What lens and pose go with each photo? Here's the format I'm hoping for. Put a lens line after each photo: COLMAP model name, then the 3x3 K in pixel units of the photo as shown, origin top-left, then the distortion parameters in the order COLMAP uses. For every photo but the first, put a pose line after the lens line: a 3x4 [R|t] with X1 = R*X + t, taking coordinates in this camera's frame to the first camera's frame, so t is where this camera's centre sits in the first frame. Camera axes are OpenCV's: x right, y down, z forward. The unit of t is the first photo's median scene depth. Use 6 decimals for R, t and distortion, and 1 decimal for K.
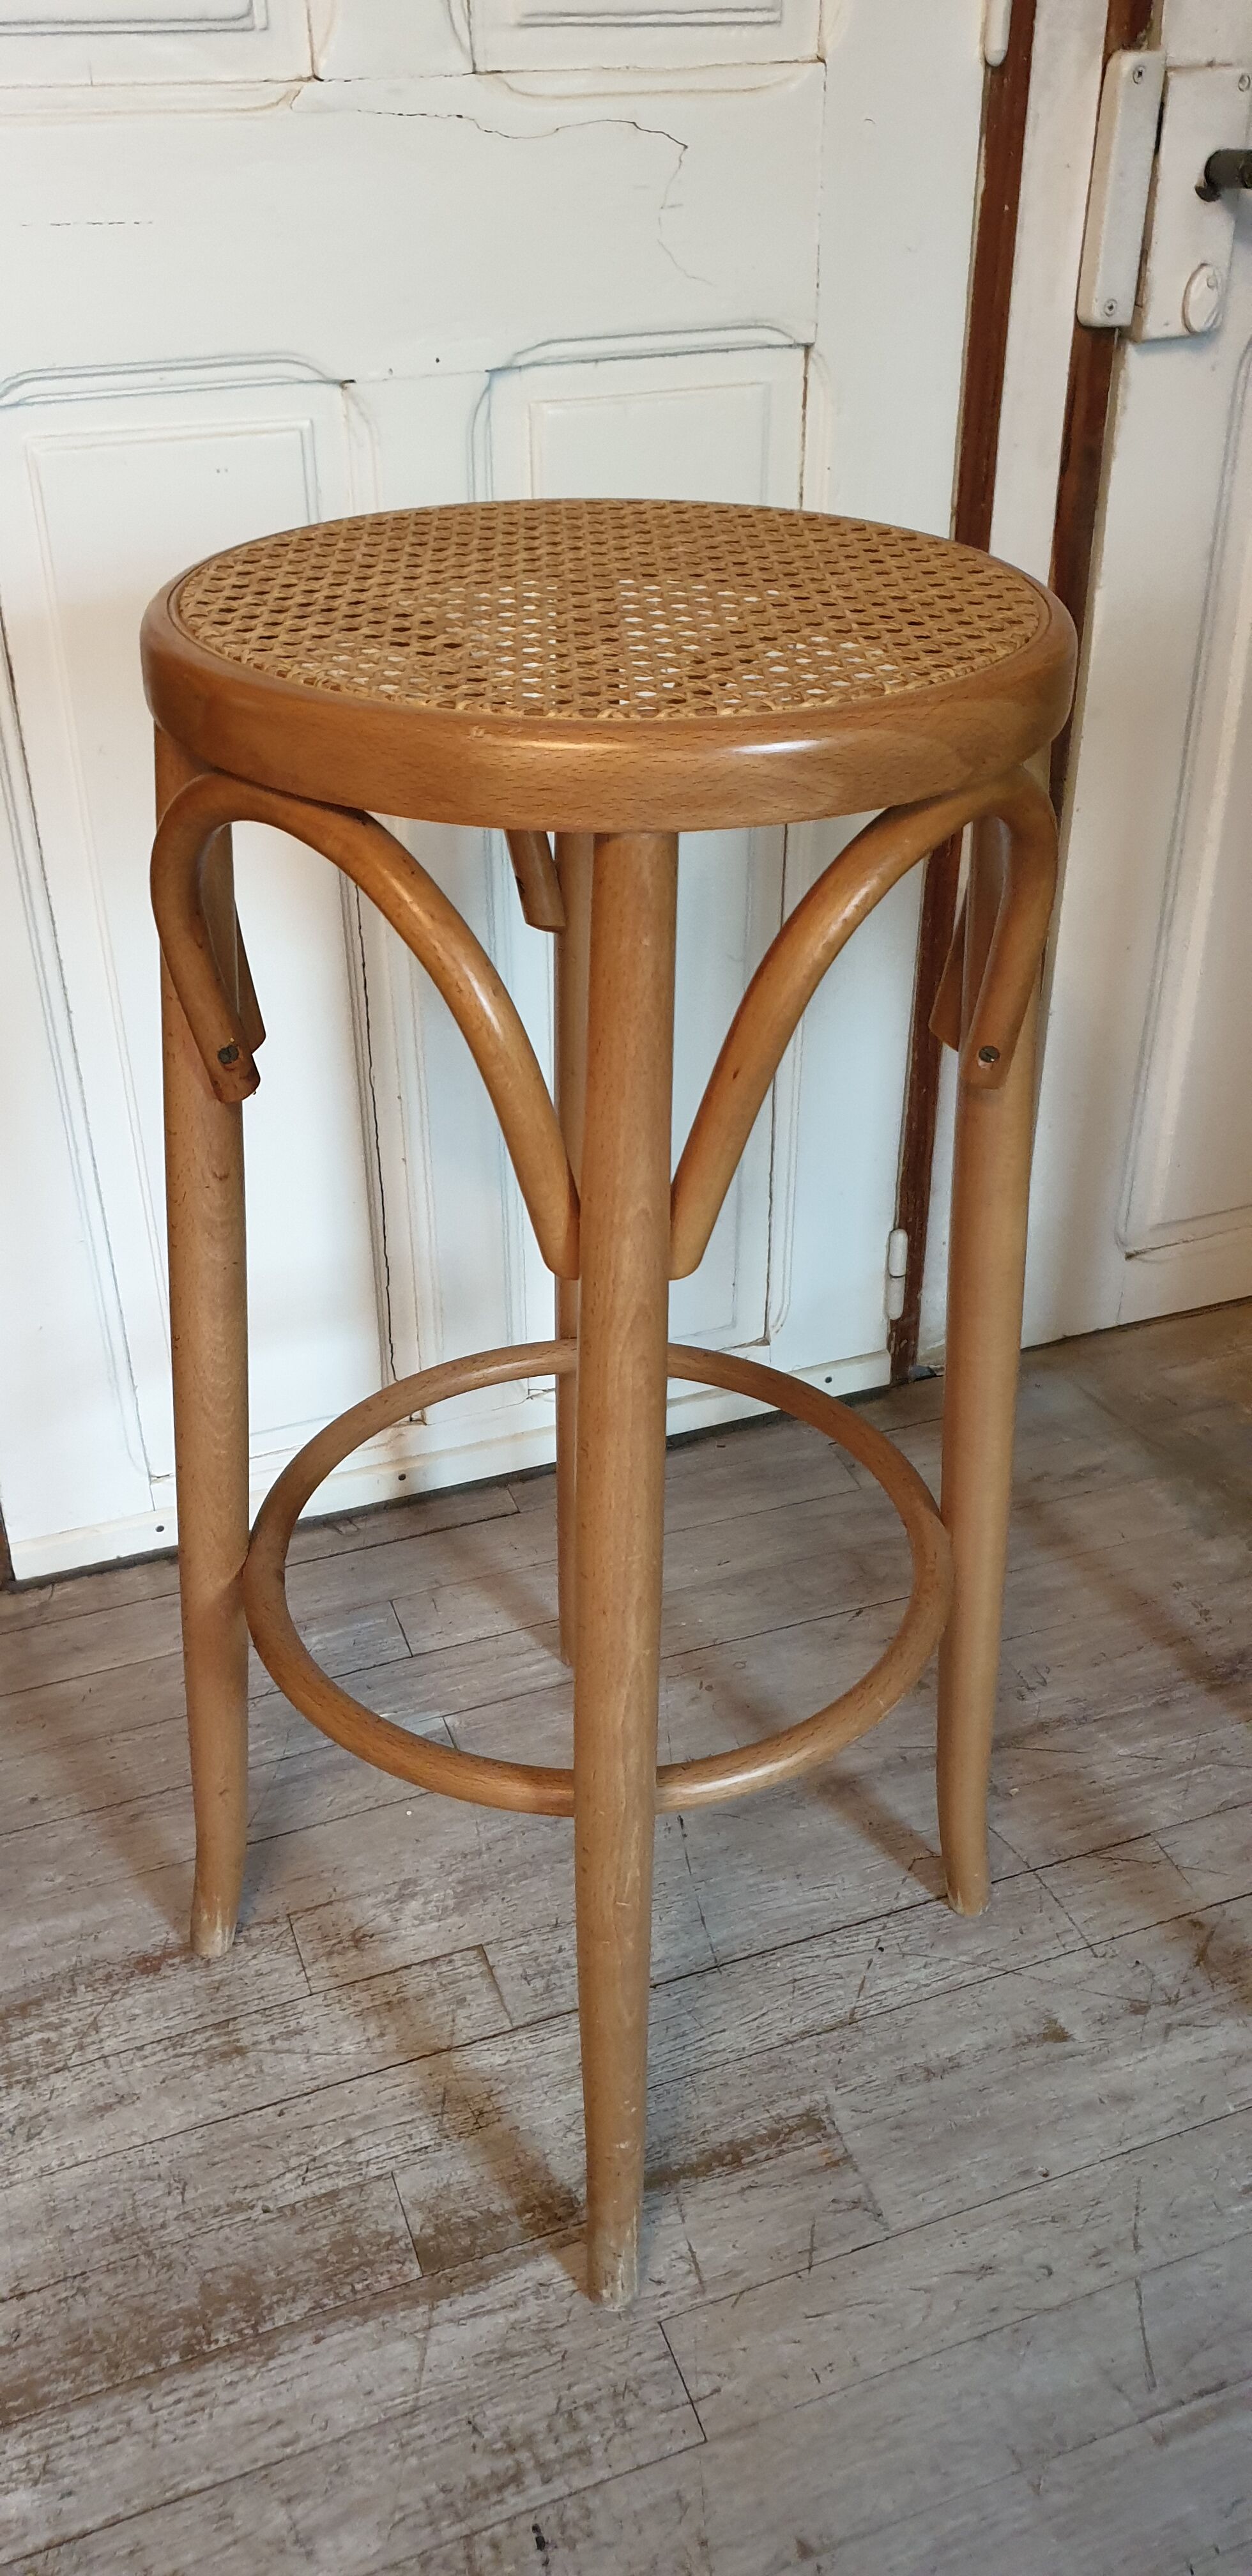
lens RADIAL K [[2037.4, 0, 617.7], [0, 2037.4, 1294.4], [0, 0, 1]] dist [-0.043002, 0.069354]
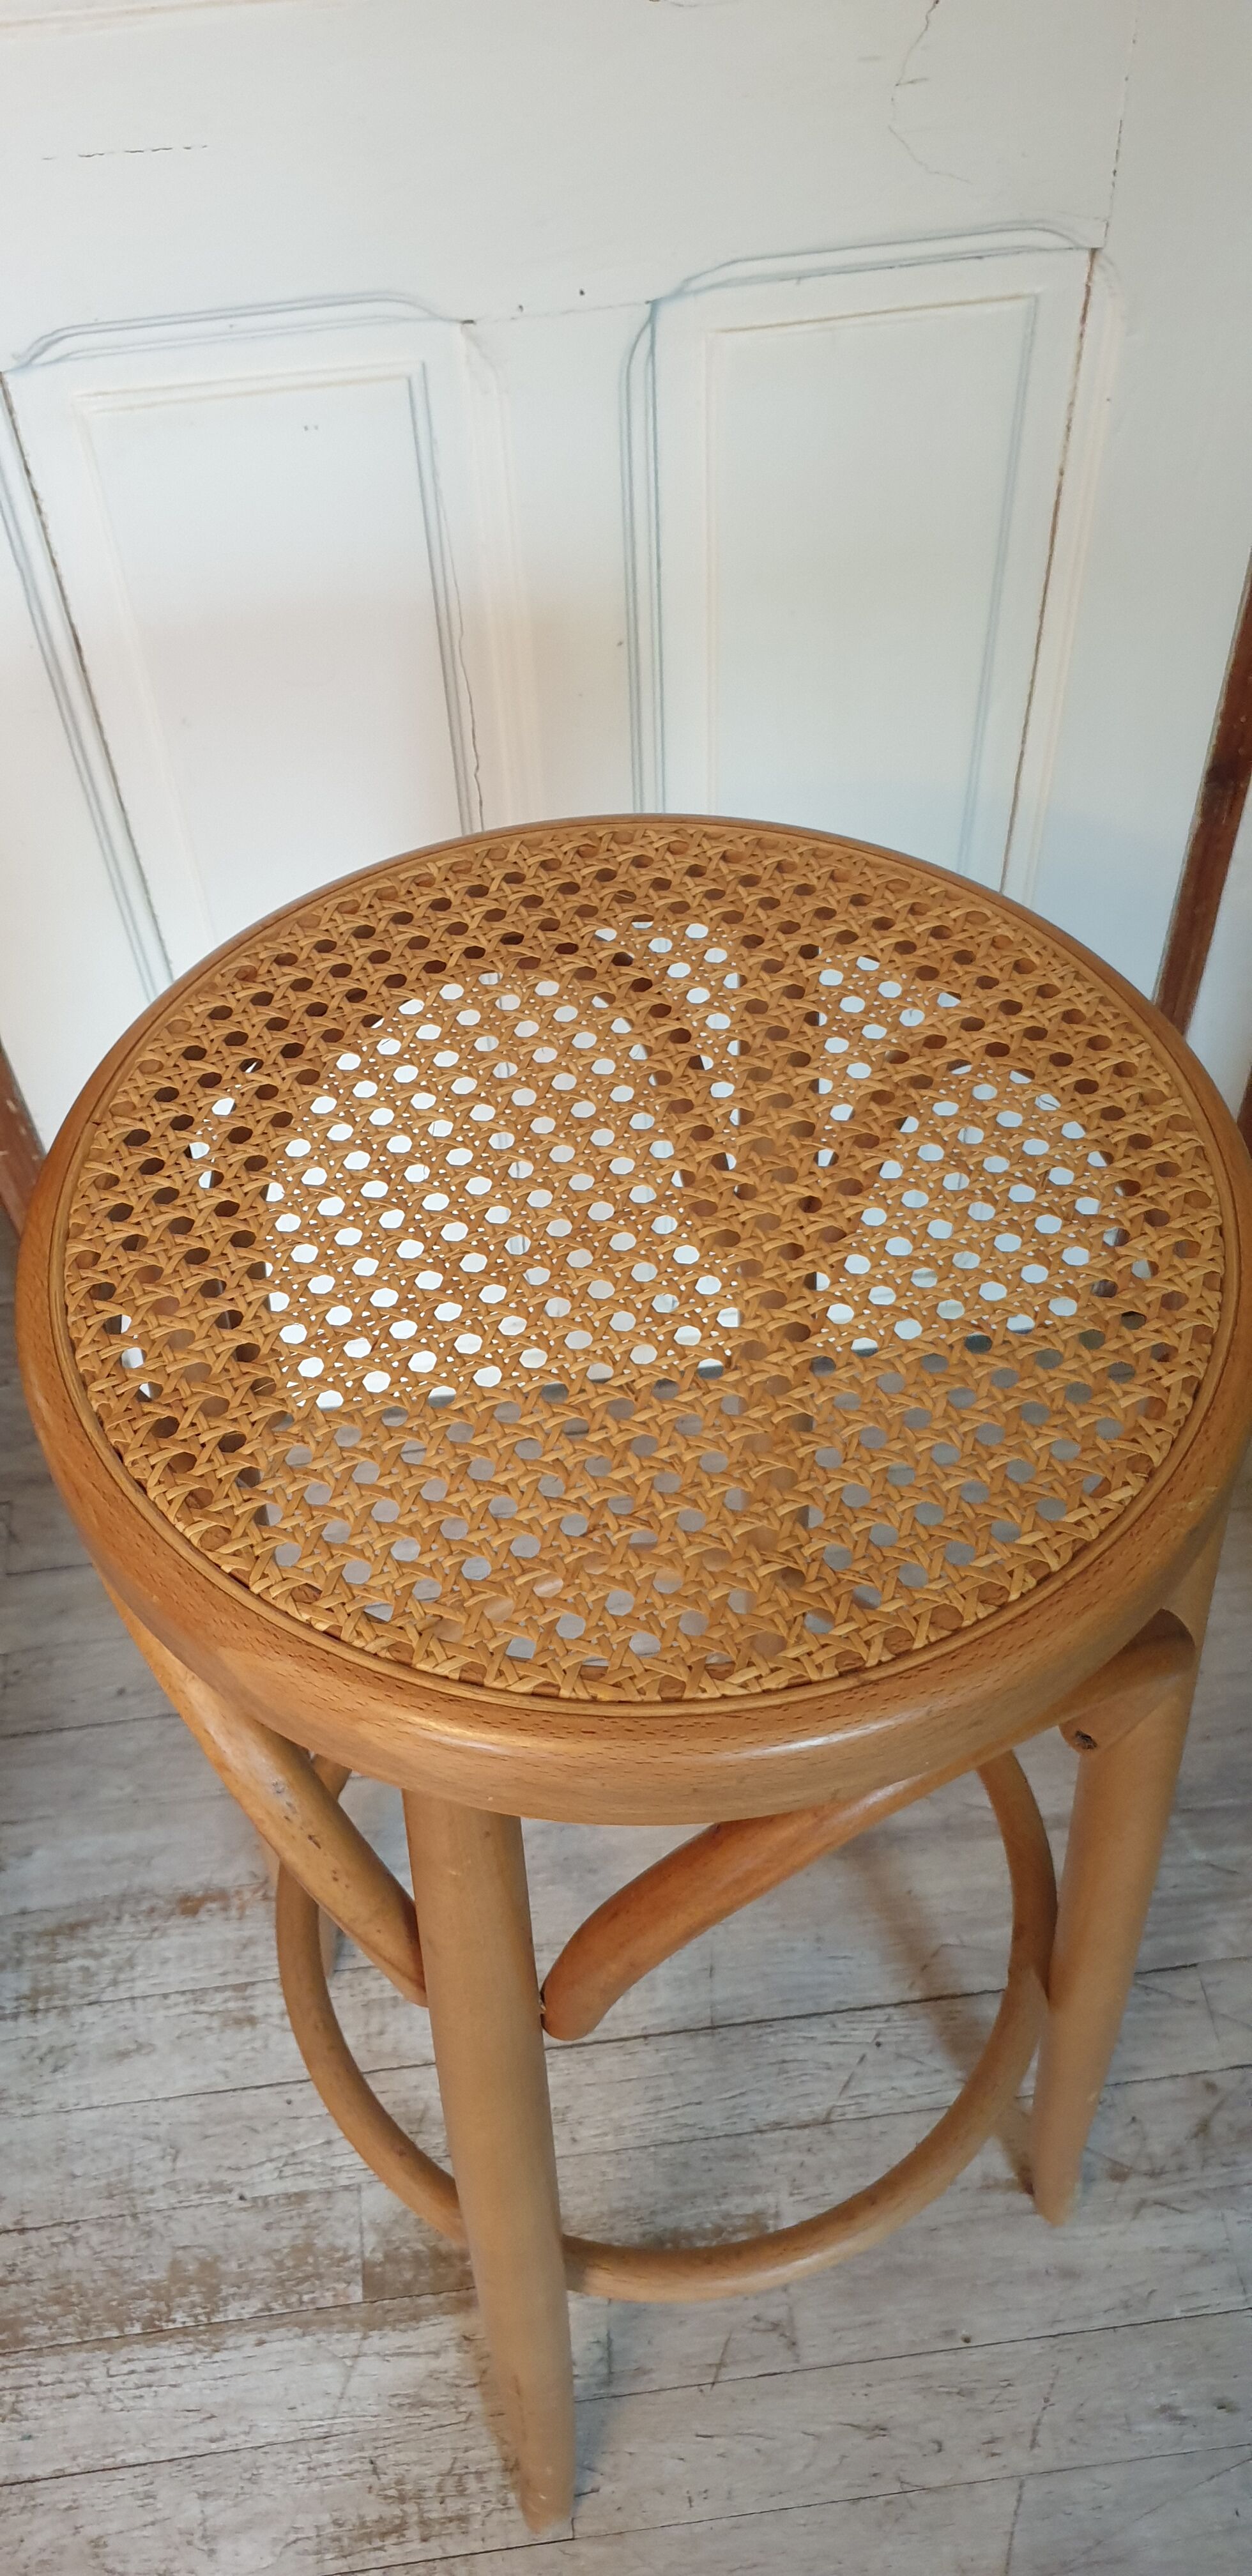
lens RADIAL K [[2037.4, 0, 586.4], [0, 2037.4, 1300.7], [0, 0, 1]] dist [-0.043002, 0.069354]
pose [[0.970092, 0.162619, -0.180215, 0.117543], [-0.096050, 0.938986, 0.330273, -0.358049], [0.222928, -0.303086, 0.926522, 0.162048]]
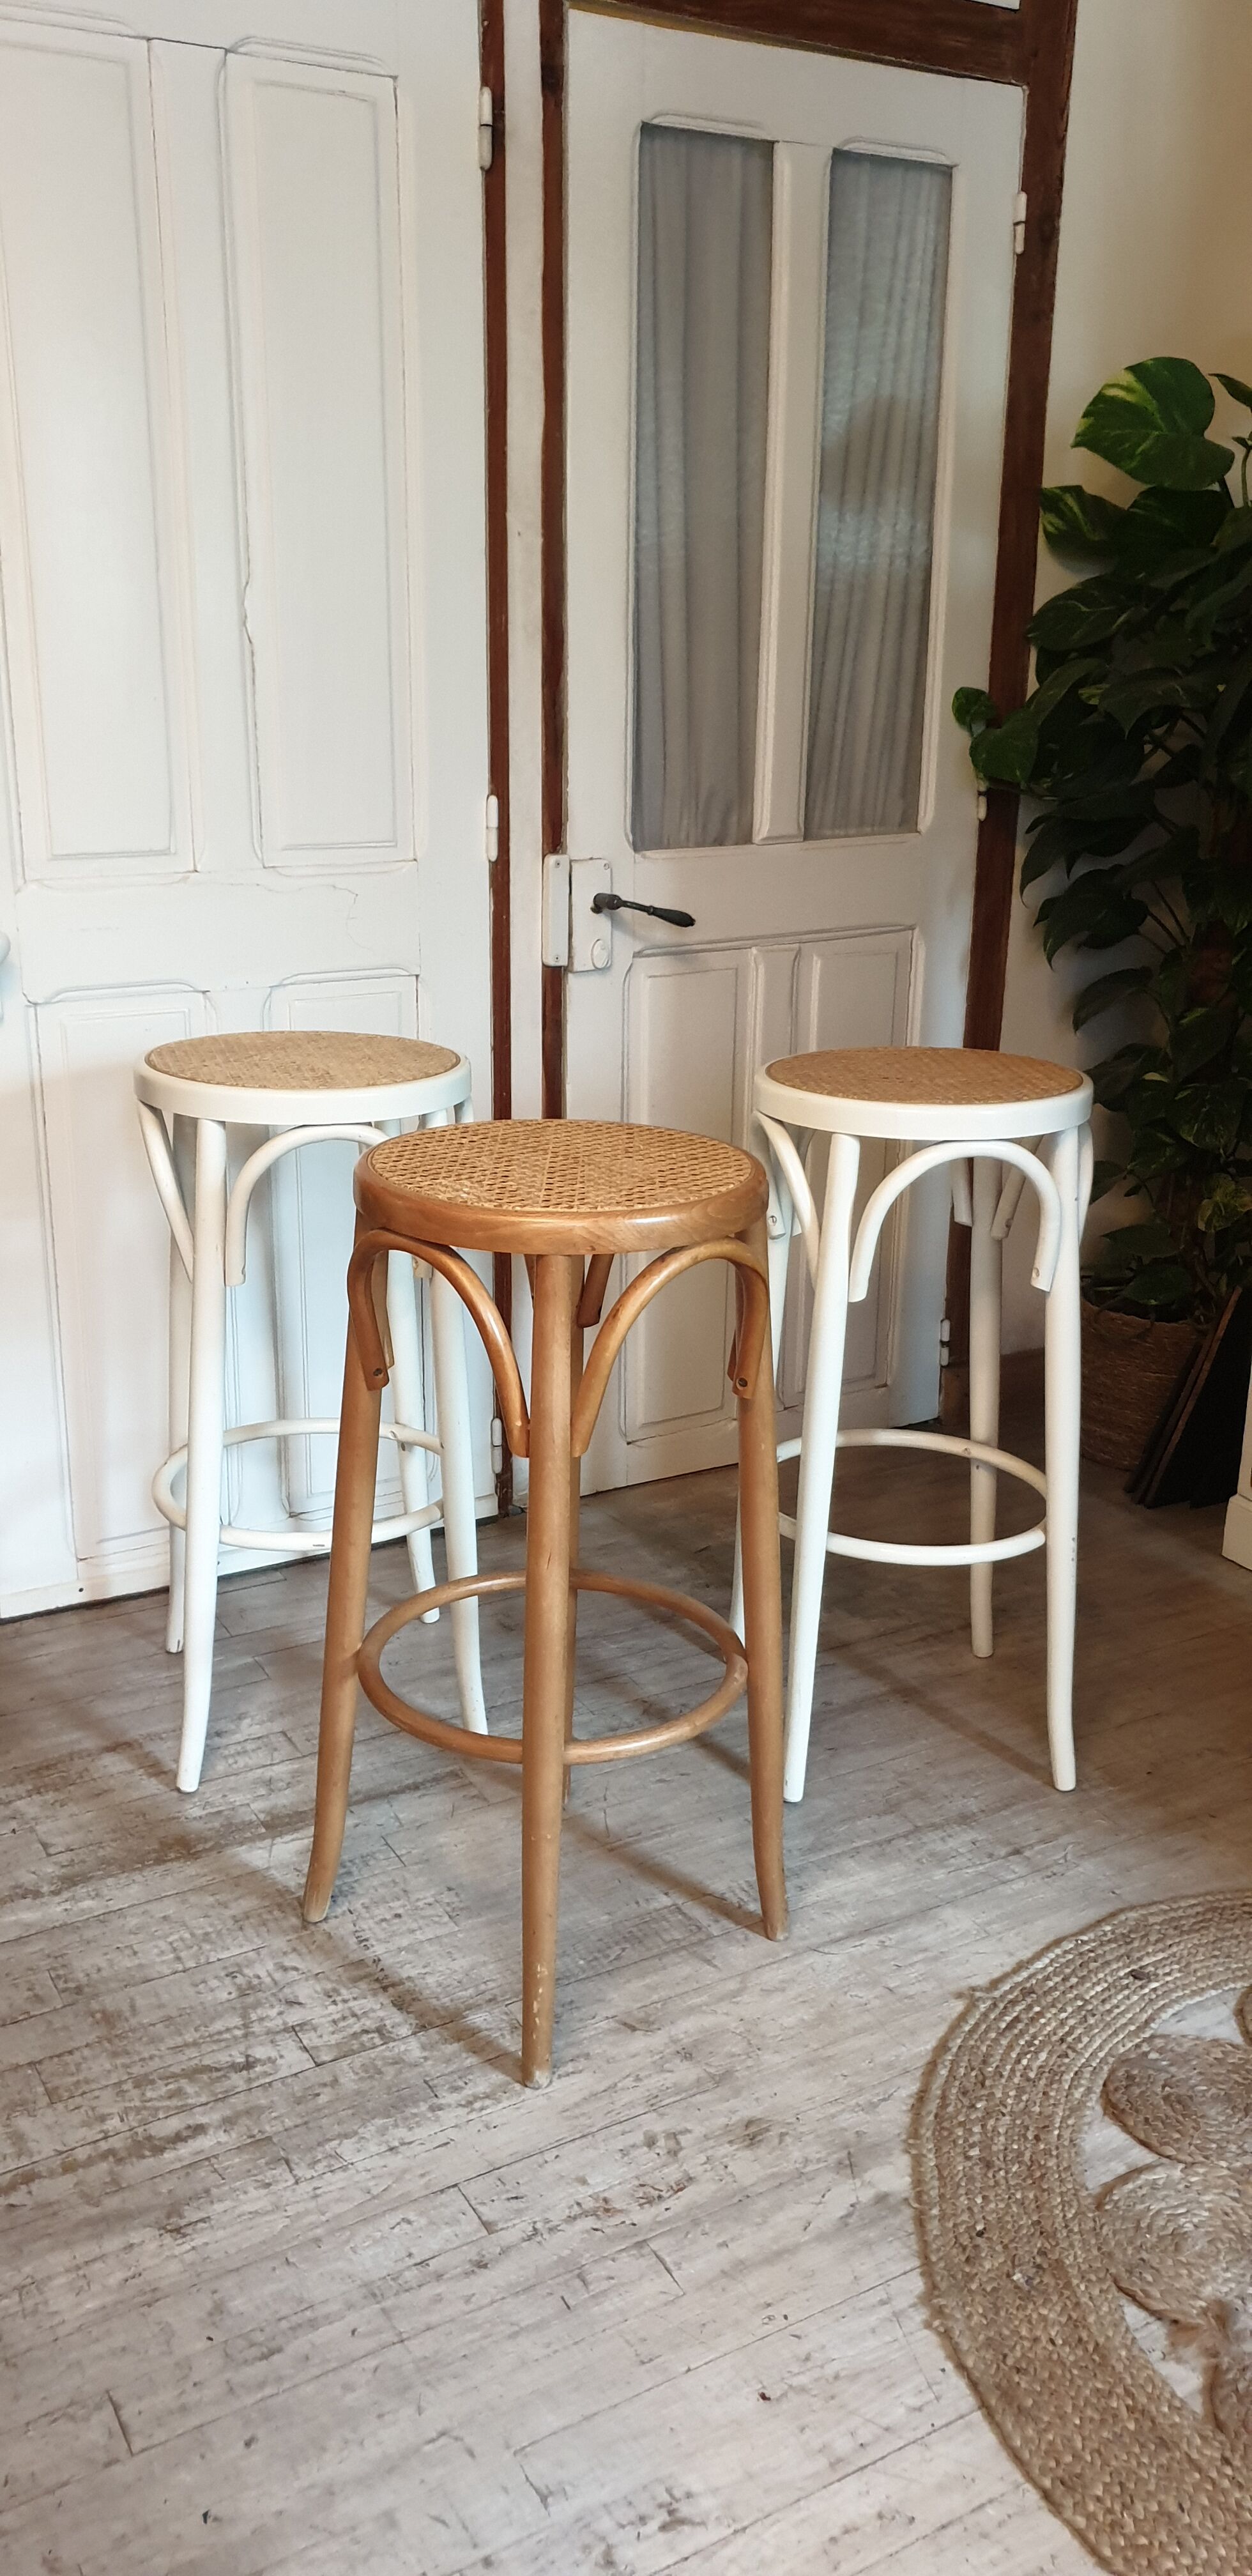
lens RADIAL K [[2037.4, 0, 647.8], [0, 2037.4, 1293.3], [0, 0, 1]] dist [-0.043002, 0.069354]
pose [[0.984402, -0.027617, 0.173755, -0.053255], [0.072264, 0.963918, -0.256203, 0.467522], [-0.160410, 0.264763, 0.950878, -1.094225]]
